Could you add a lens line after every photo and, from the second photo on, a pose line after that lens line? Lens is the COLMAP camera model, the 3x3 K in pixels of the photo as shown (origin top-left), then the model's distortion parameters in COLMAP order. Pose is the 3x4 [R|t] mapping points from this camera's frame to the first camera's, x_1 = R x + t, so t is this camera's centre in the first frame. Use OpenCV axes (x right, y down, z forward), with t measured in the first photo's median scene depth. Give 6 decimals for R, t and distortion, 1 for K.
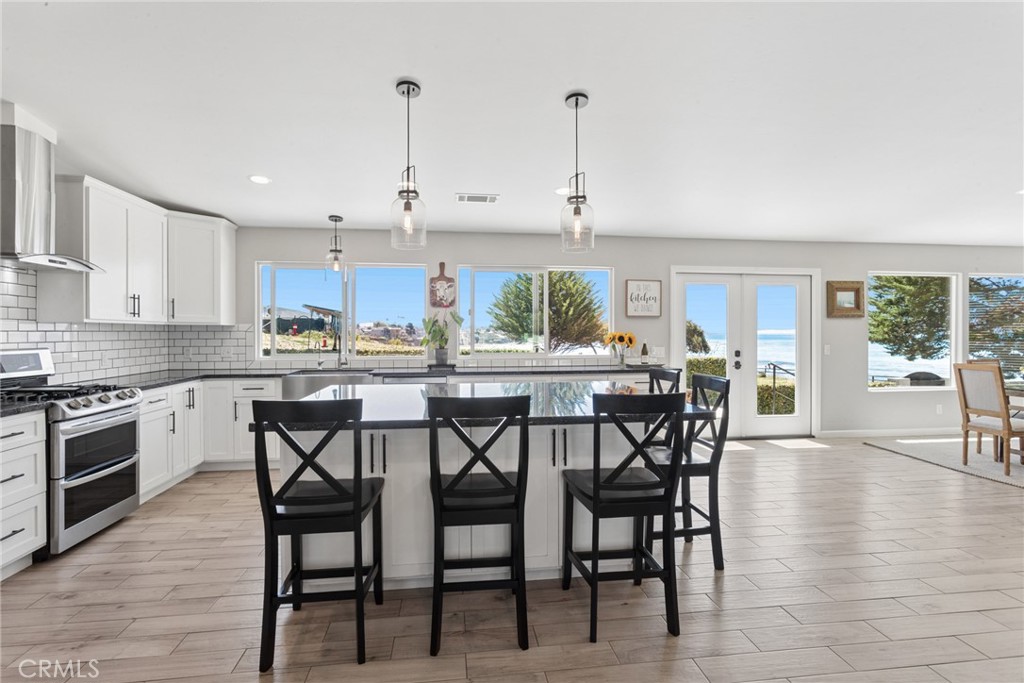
lens RADIAL K [[491.3, 0, 511.5], [0, 491.3, 336.3], [0, 0, 1]] dist [-0.002251, 0.000461]
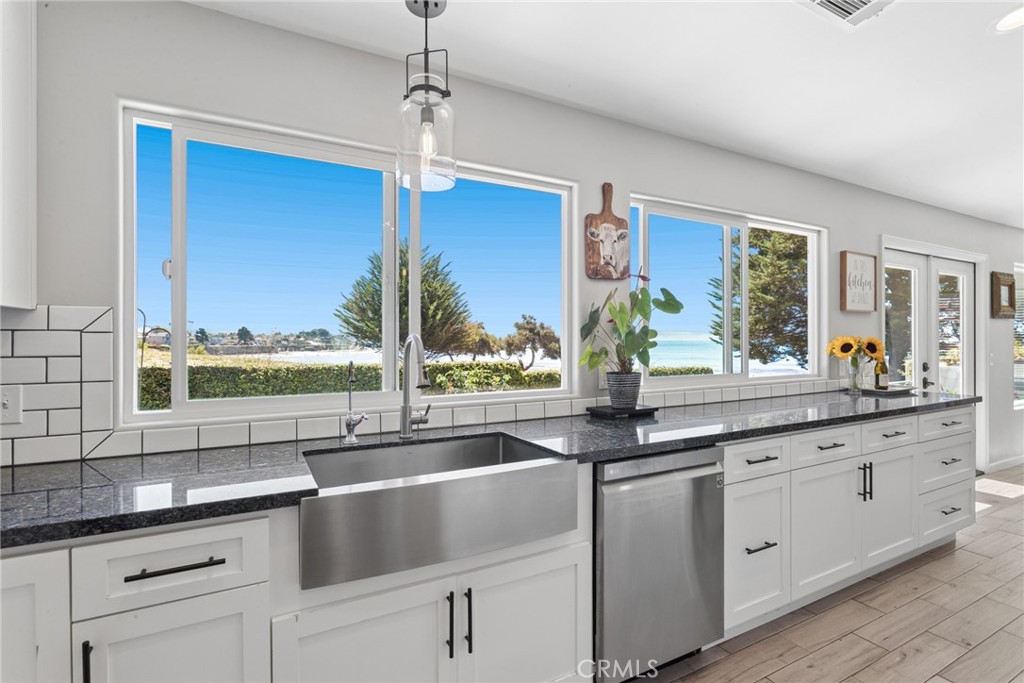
lens RADIAL K [[491.3, 0, 513.0], [0, 491.3, 343.9], [0, 0, 1]] dist [-0.002251, 0.000461]
pose [[0.931376, -0.003903, 0.364038, -0.355765], [0.003316, 0.999992, 0.002238, -0.001910], [-0.364044, -0.000878, 0.931381, 0.554096]]
